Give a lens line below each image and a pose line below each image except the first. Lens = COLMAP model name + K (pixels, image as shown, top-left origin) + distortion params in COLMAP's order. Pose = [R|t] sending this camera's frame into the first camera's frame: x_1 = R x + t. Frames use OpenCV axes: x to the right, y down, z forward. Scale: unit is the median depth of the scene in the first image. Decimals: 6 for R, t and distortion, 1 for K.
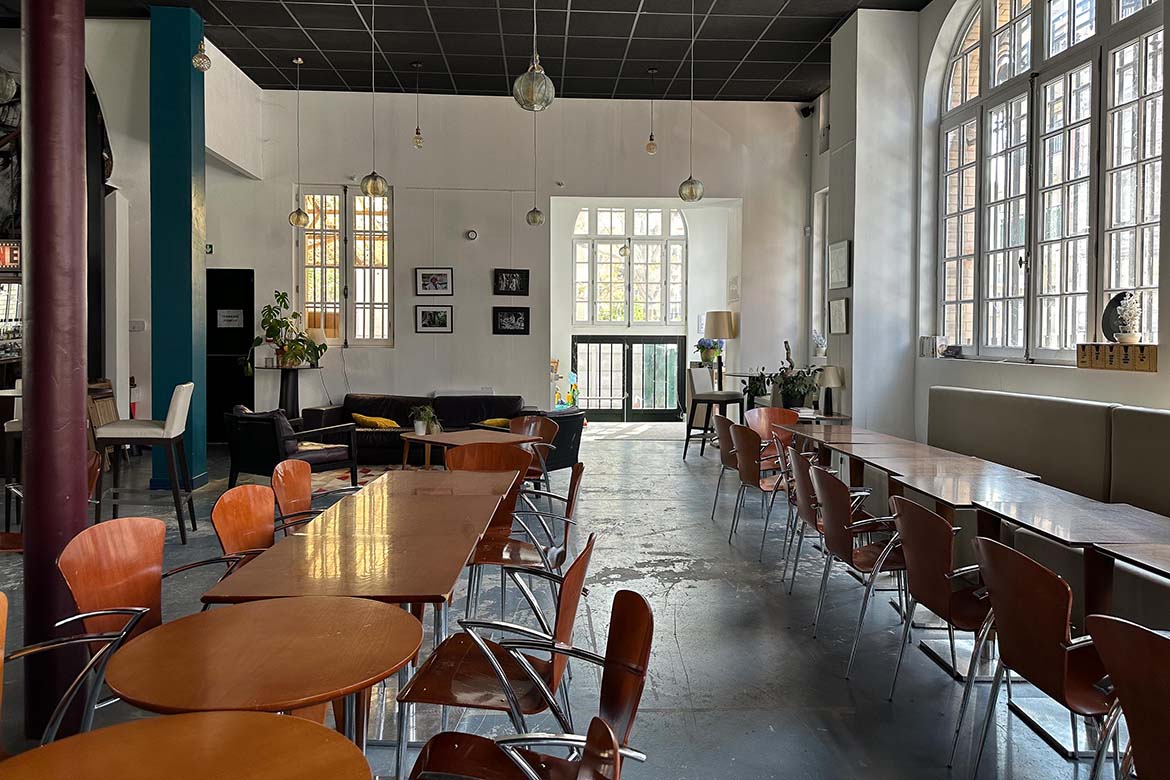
lens RADIAL K [[829.5, 0, 578.4], [0, 829.5, 340.2], [0, 0, 1]] dist [0.121435, -0.161269]
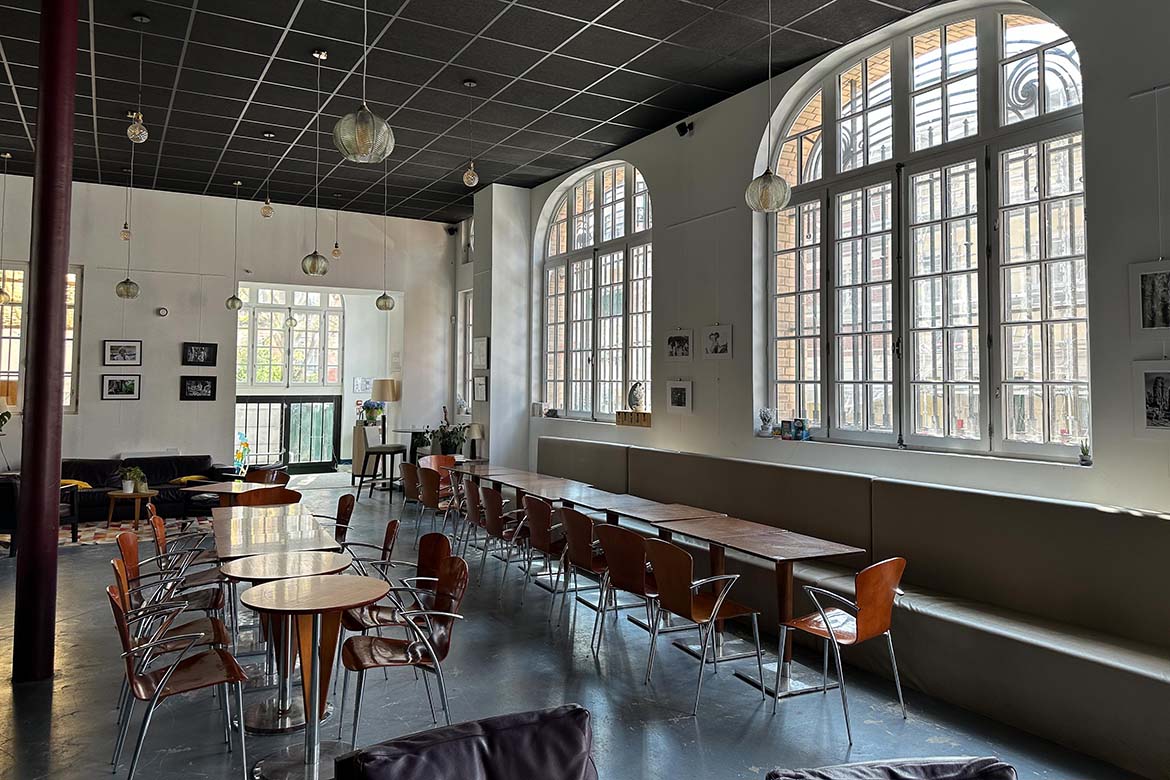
lens RADIAL K [[829.5, 0, 578.4], [0, 829.5, 340.2], [0, 0, 1]] dist [0.121435, -0.161269]
pose [[0.900273, 0.022705, 0.434734, -0.153976], [0.002162, 0.998393, -0.056621, -0.029749], [-0.435321, 0.051914, 0.898777, -0.343260]]
